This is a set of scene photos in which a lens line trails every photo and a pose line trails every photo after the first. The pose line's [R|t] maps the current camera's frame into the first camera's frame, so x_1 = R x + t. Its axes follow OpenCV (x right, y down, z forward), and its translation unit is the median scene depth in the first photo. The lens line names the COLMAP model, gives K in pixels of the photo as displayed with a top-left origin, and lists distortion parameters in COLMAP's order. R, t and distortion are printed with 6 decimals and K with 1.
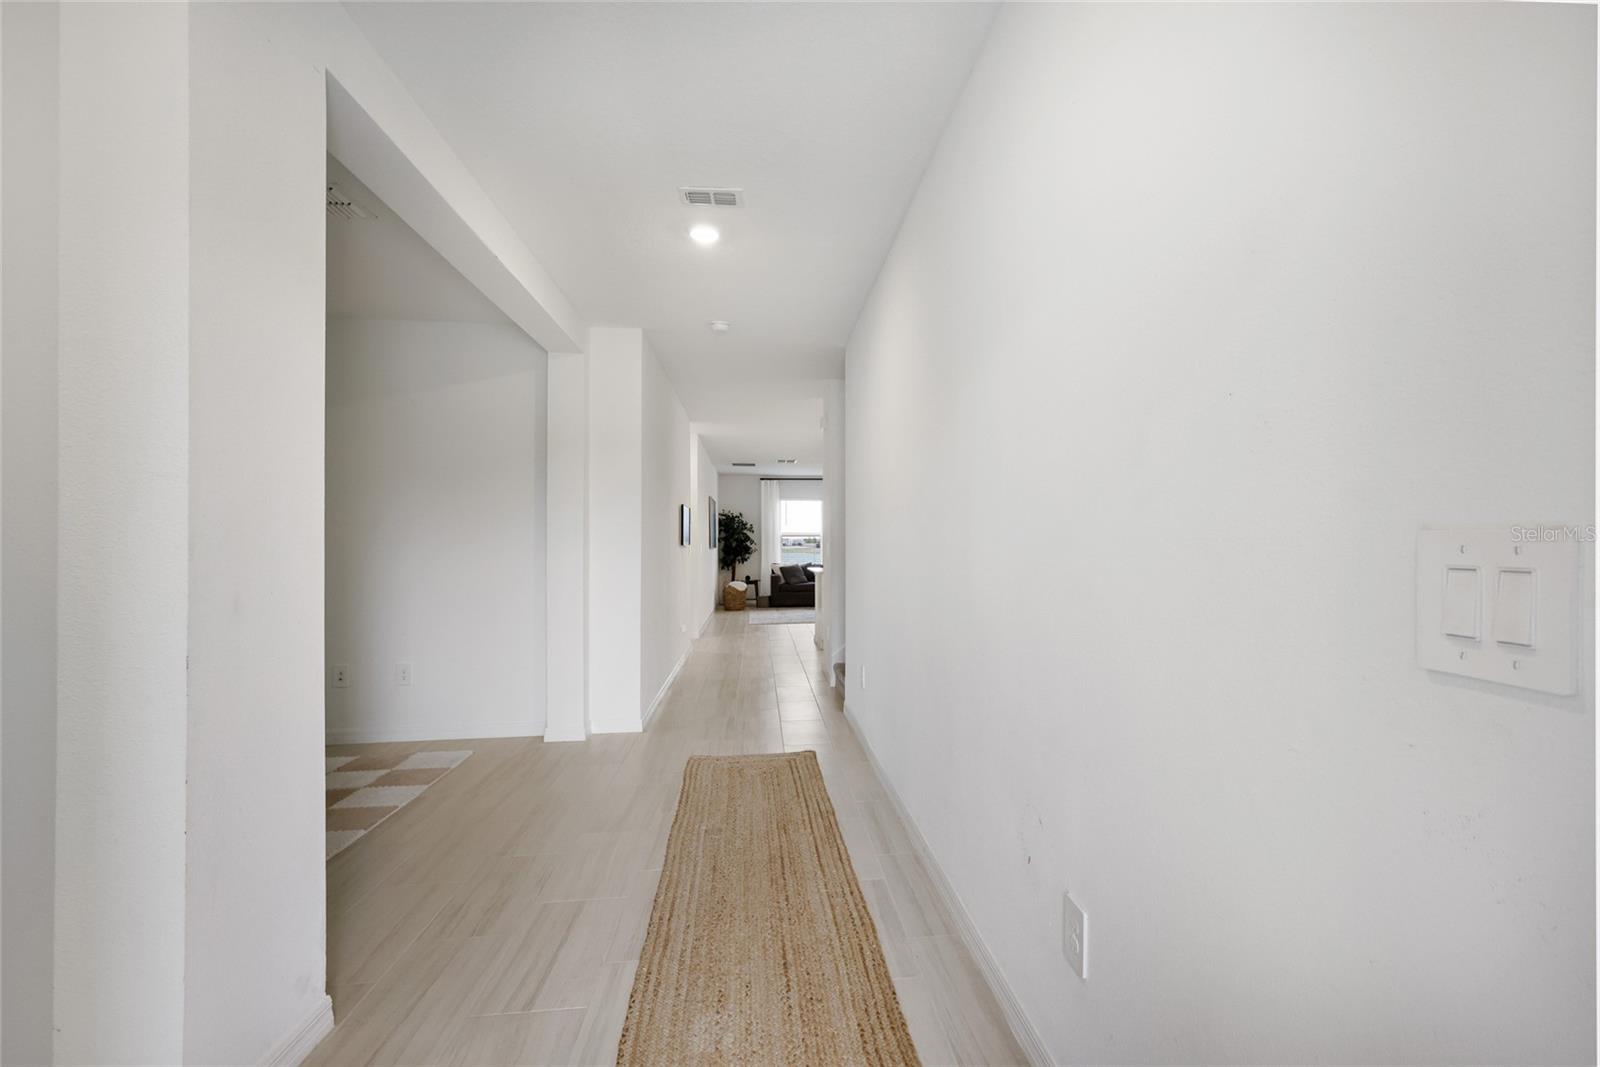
lens RADIAL K [[692.2, 0, 795.8], [0, 692.2, 530.0], [0, 0, 1]] dist [0.002592, 0.000294]
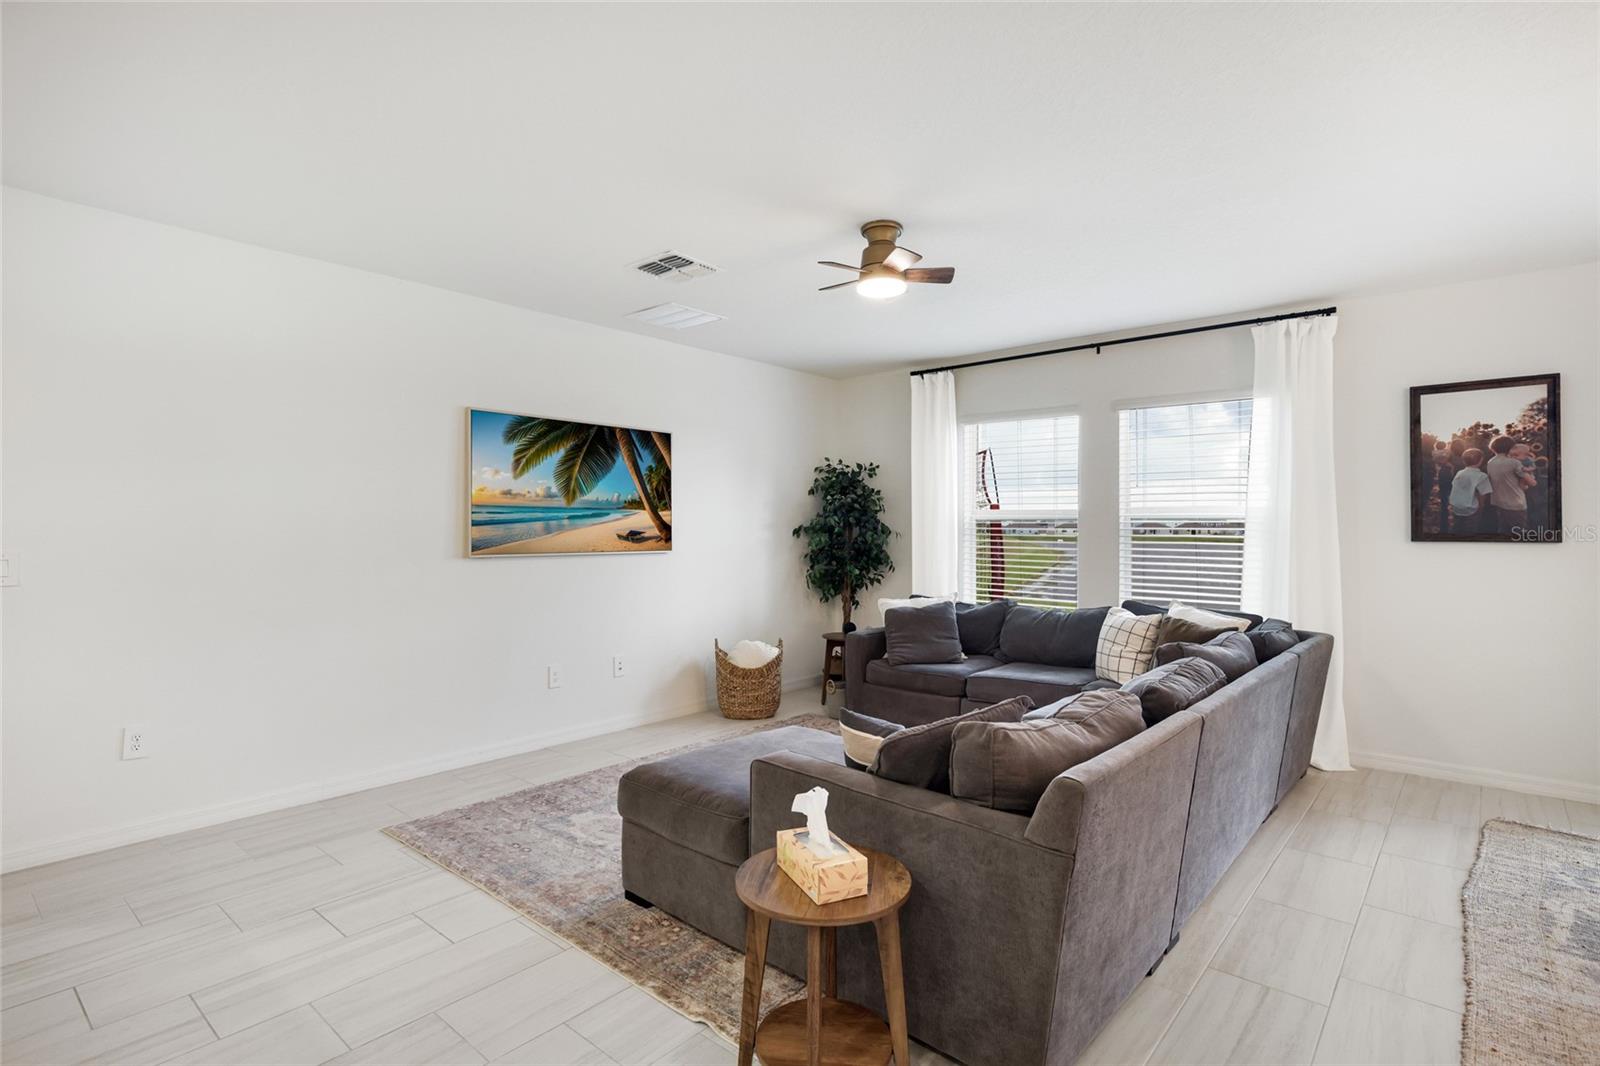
lens RADIAL K [[797.6, 0, 803.7], [0, 797.6, 515.0], [0, 0, 1]] dist [0.011313, -0.000078]
pose [[0.714008, -0.008215, -0.700090, 0.220125], [0.003621, 0.999961, -0.008041, 0.009234], [0.700129, 0.003206, 0.714010, 0.653295]]
